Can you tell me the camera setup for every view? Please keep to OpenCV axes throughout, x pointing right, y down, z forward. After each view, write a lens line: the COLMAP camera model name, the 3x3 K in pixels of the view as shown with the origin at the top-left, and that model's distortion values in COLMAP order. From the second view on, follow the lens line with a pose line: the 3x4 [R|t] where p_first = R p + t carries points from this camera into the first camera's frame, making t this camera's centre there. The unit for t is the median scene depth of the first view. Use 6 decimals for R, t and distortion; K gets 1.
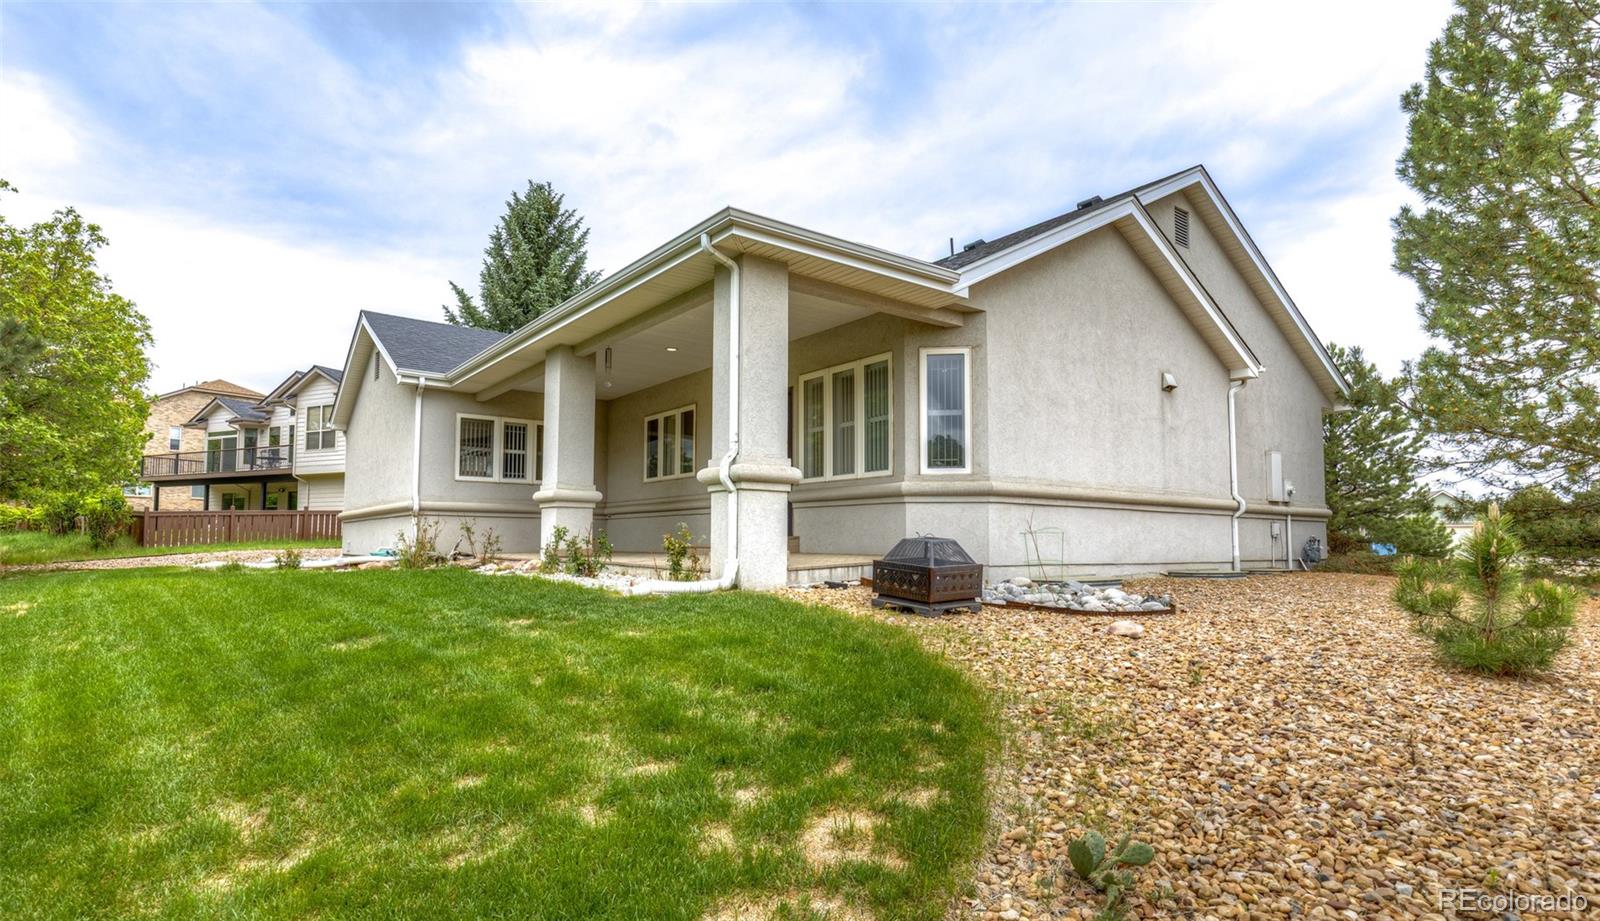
lens RADIAL K [[842.6, 0, 799.4], [0, 842.6, 471.4], [0, 0, 1]] dist [0.002988, 0.000109]
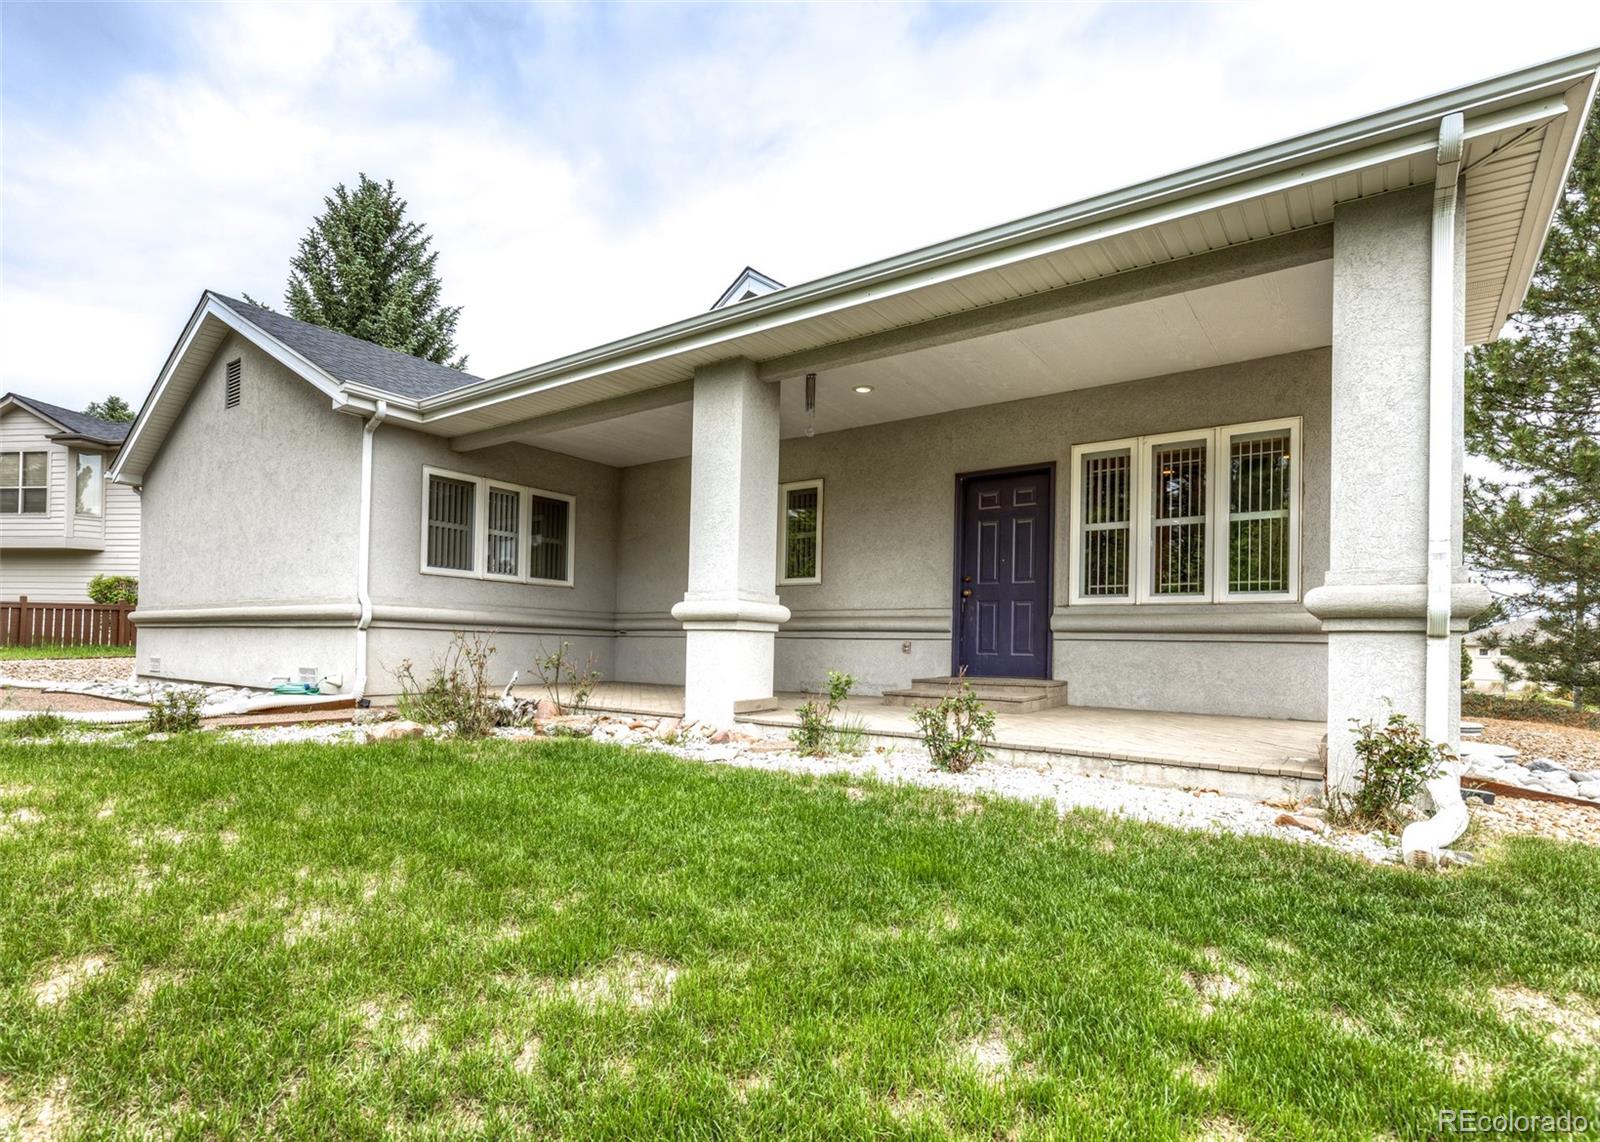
lens RADIAL K [[832.5, 0, 787.4], [0, 832.5, 613.5], [0, 0, 1]] dist [0.000154, -0.000250]
pose [[0.958917, 0.029167, 0.282182, -0.202964], [-0.042646, 0.998218, 0.041741, 0.001848], [-0.280462, -0.052060, 0.958452, 0.206610]]
